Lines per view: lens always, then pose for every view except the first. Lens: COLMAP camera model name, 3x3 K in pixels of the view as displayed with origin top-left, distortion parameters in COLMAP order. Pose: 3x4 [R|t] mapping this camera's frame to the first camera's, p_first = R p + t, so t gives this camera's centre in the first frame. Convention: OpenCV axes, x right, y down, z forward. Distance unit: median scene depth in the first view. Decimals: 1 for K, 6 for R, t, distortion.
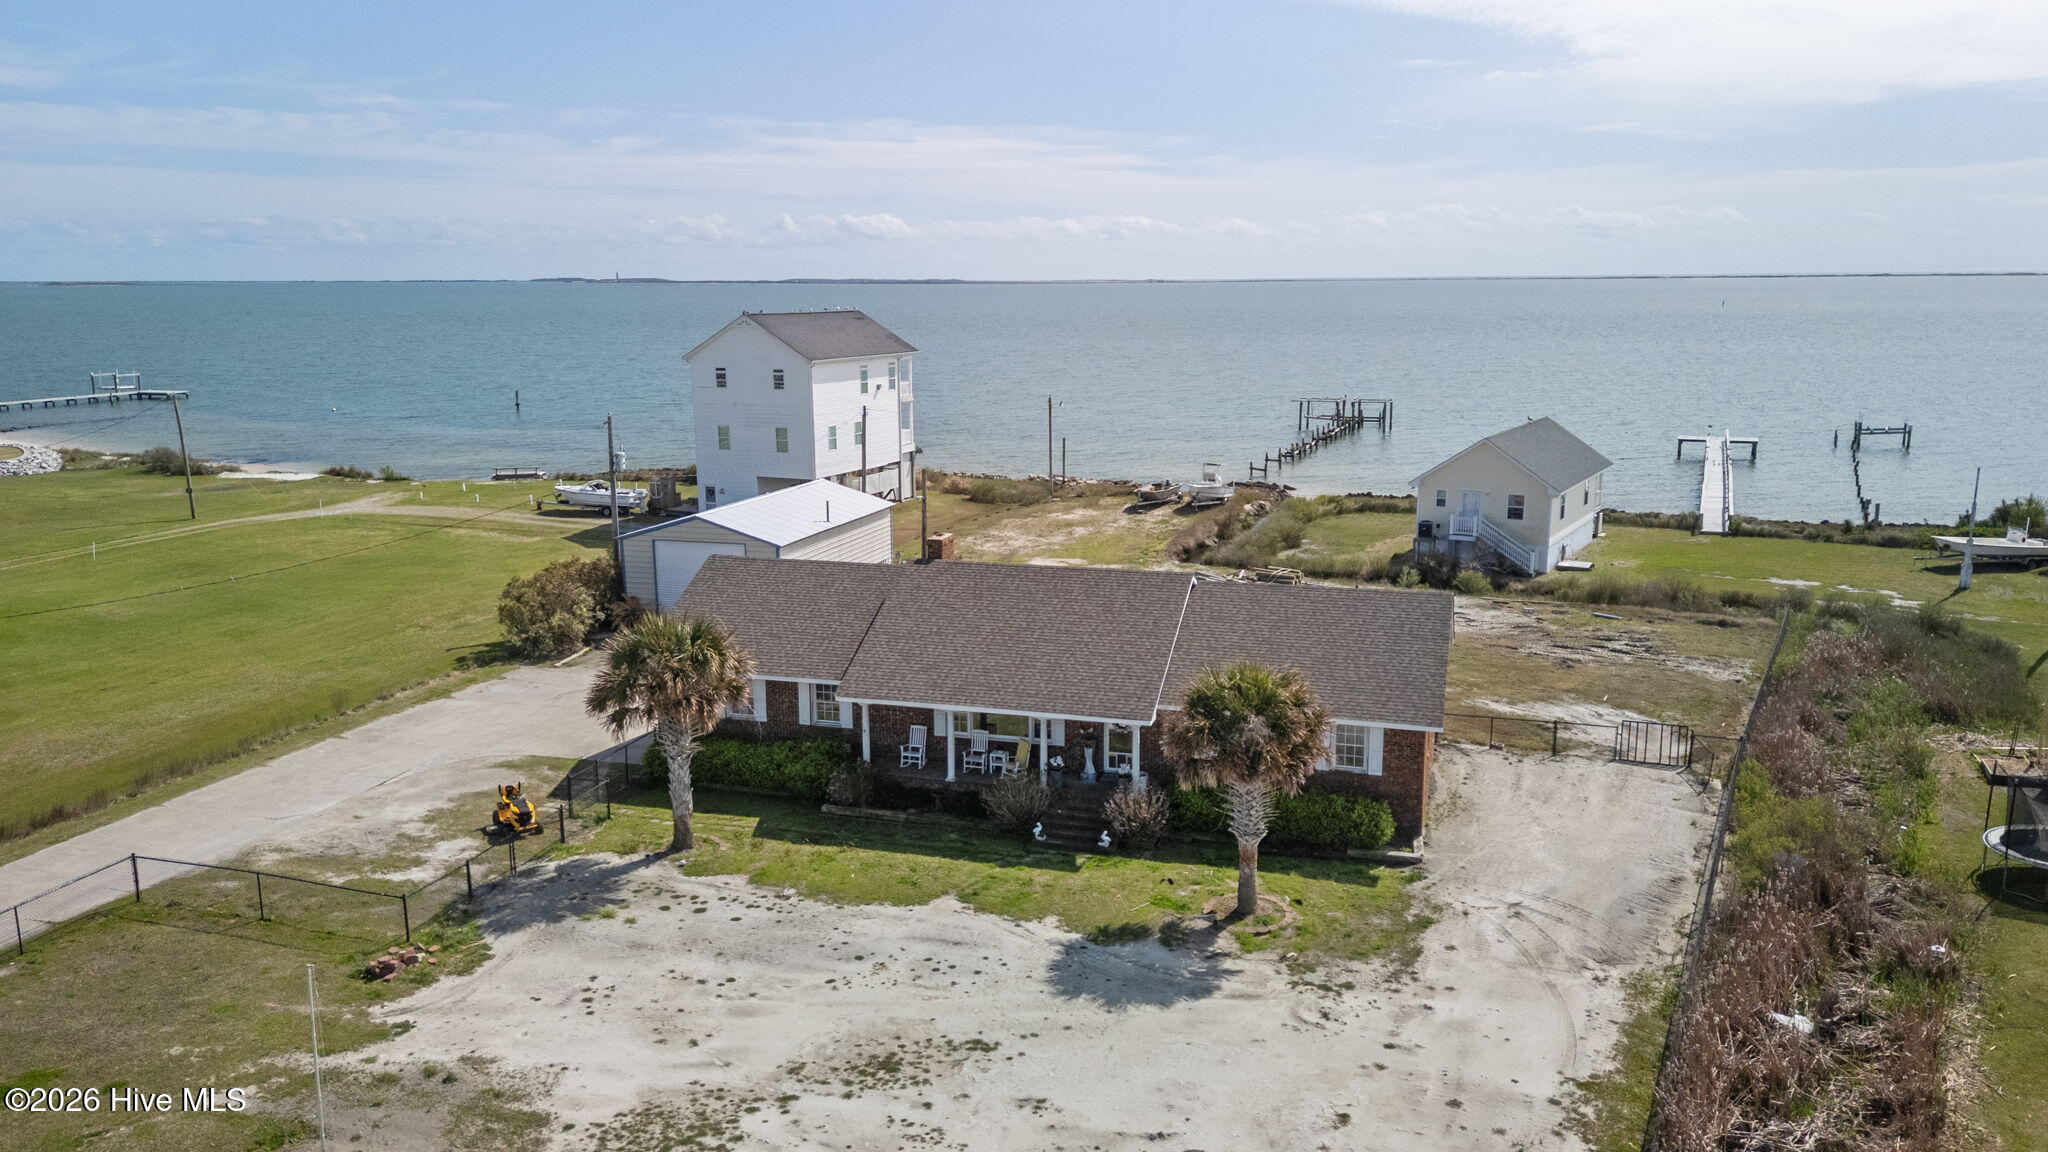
lens RADIAL K [[1506.3, 0, 1033.2], [0, 1506.3, 574.7], [0, 0, 1]] dist [0.078362, -0.075600]
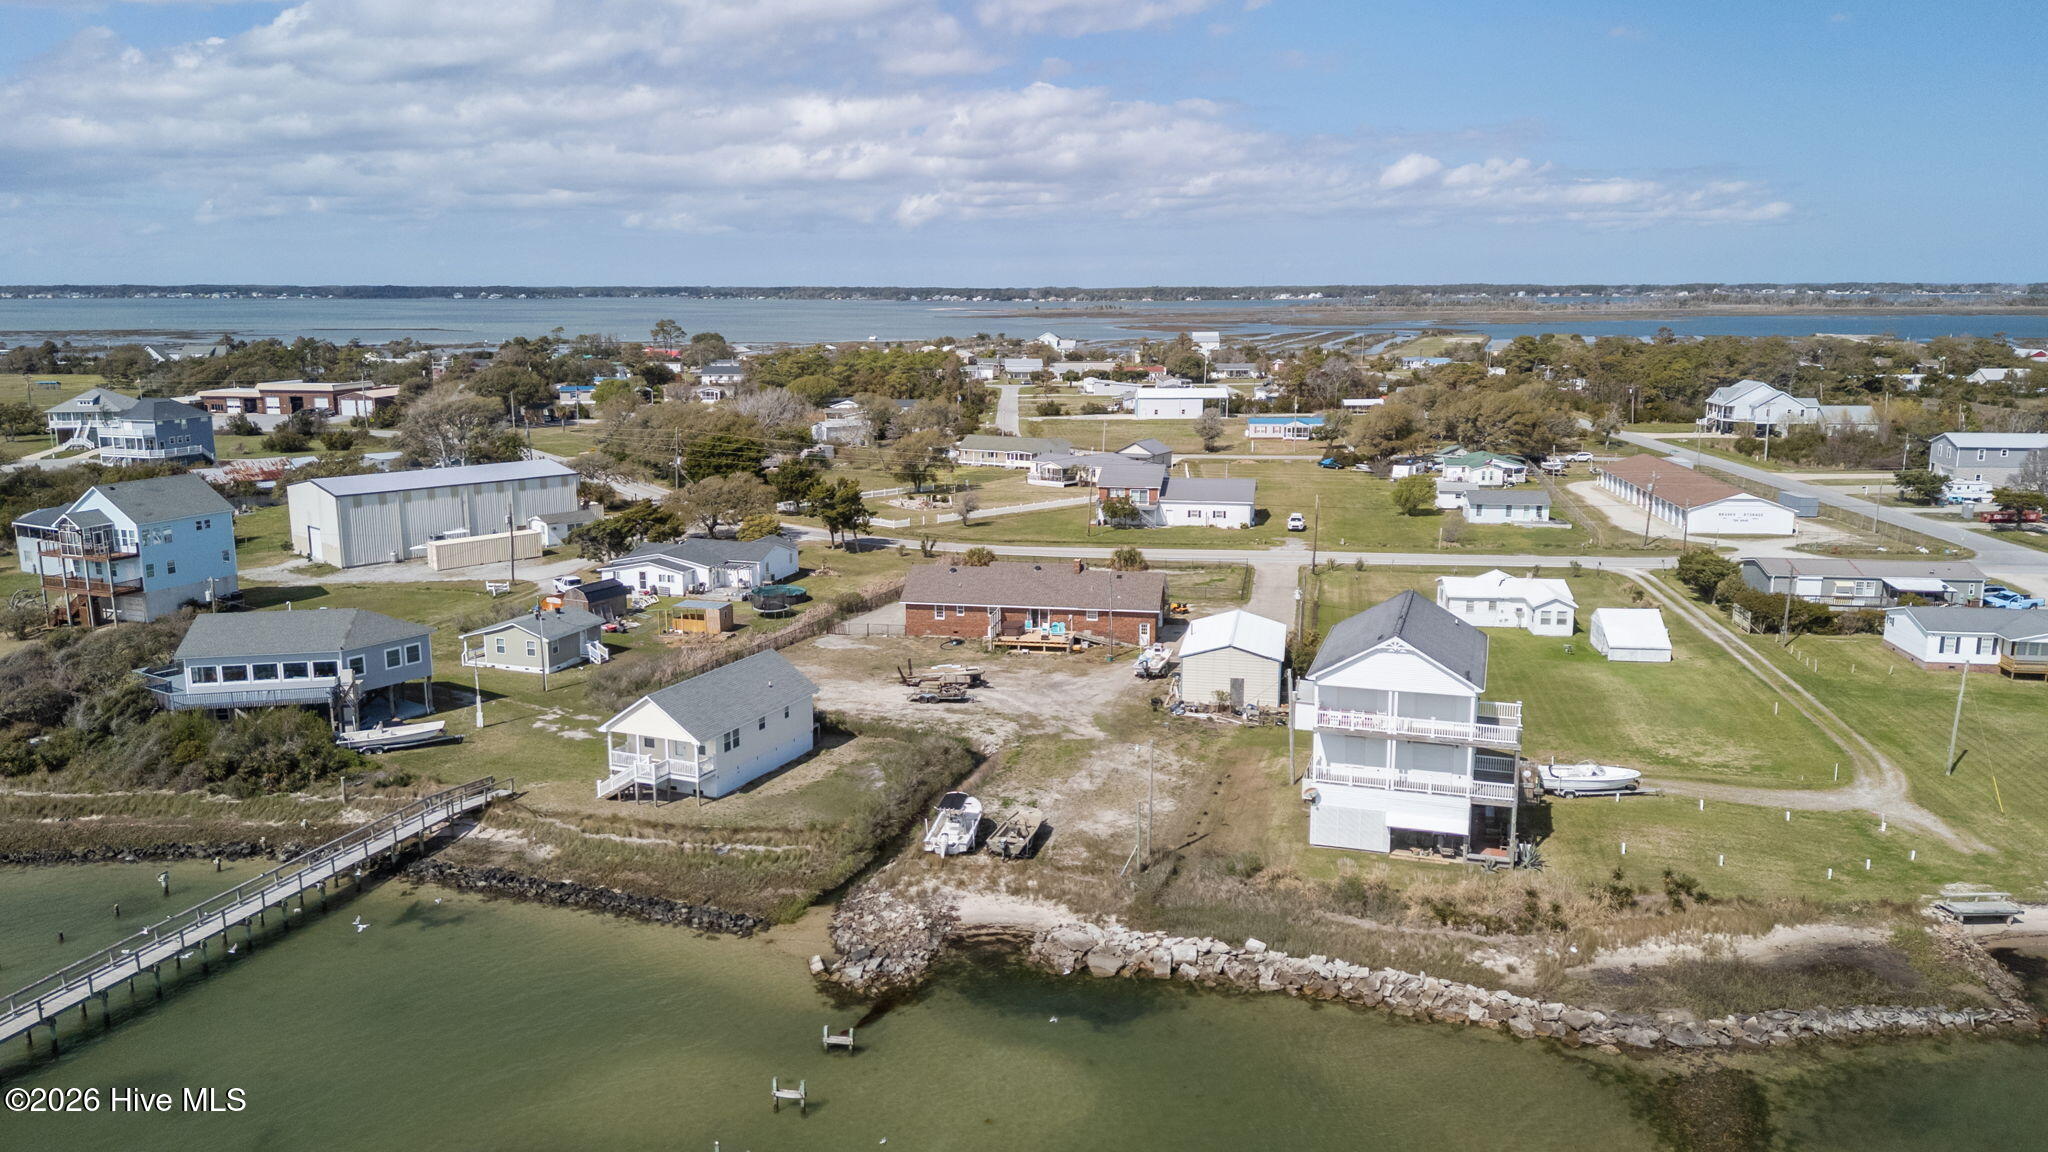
lens RADIAL K [[1506.3, 0, 1033.2], [0, 1506.3, 574.7], [0, 0, 1]] dist [0.078362, -0.075600]
pose [[-0.993220, 0.029067, -0.112557, 0.392079], [-0.015213, 0.927409, 0.373740, -1.210535], [0.115250, 0.372918, -0.920679, 4.106813]]
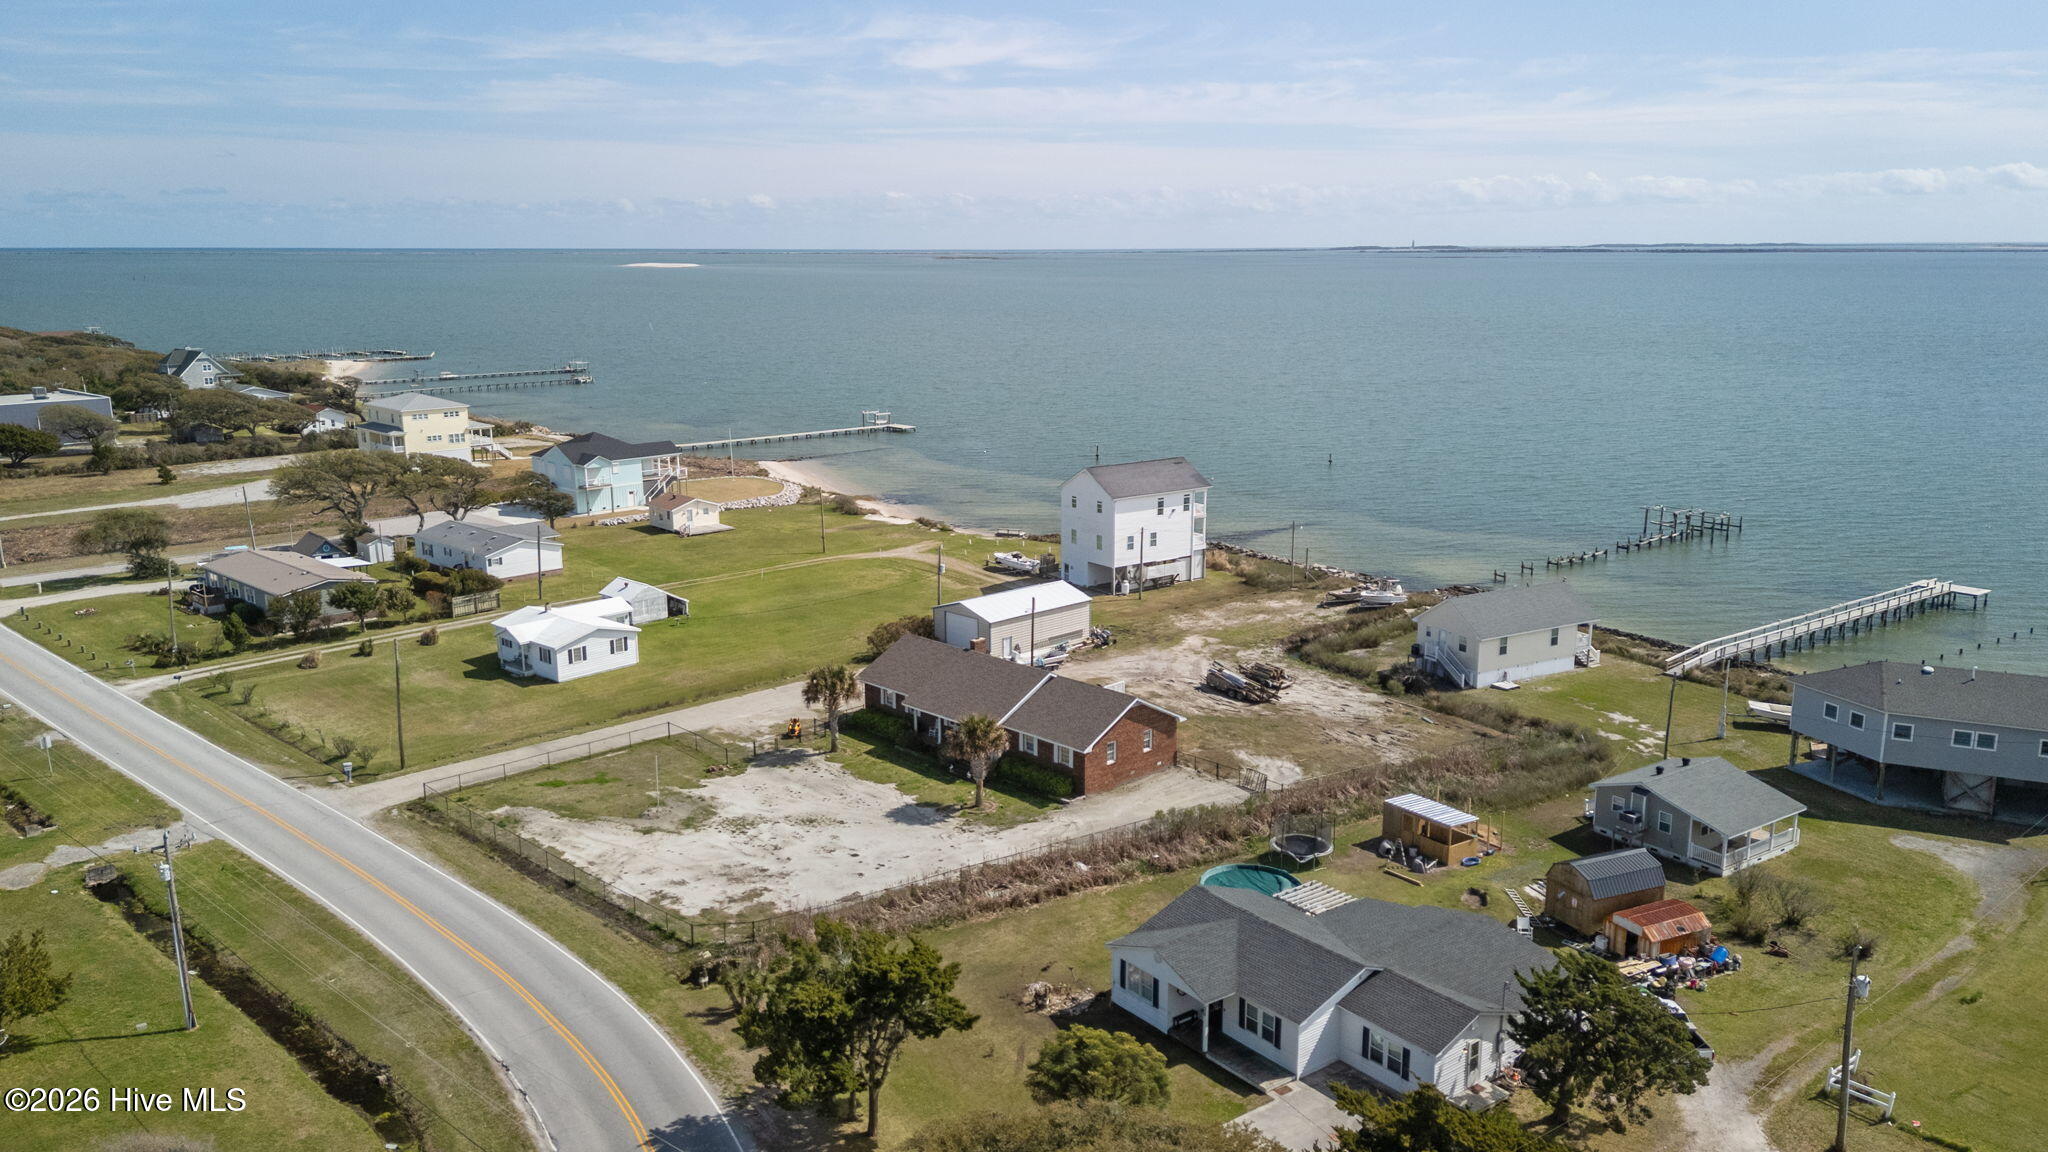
lens RADIAL K [[1521.5, 0, 1035.7], [0, 1521.5, 573.1], [0, 0, 1]] dist [0.078731, -0.068673]
pose [[0.875478, 0.105655, -0.471568, 1.226702], [-0.095617, 0.994388, 0.045278, -0.268710], [0.473705, 0.005450, 0.880667, -1.115586]]
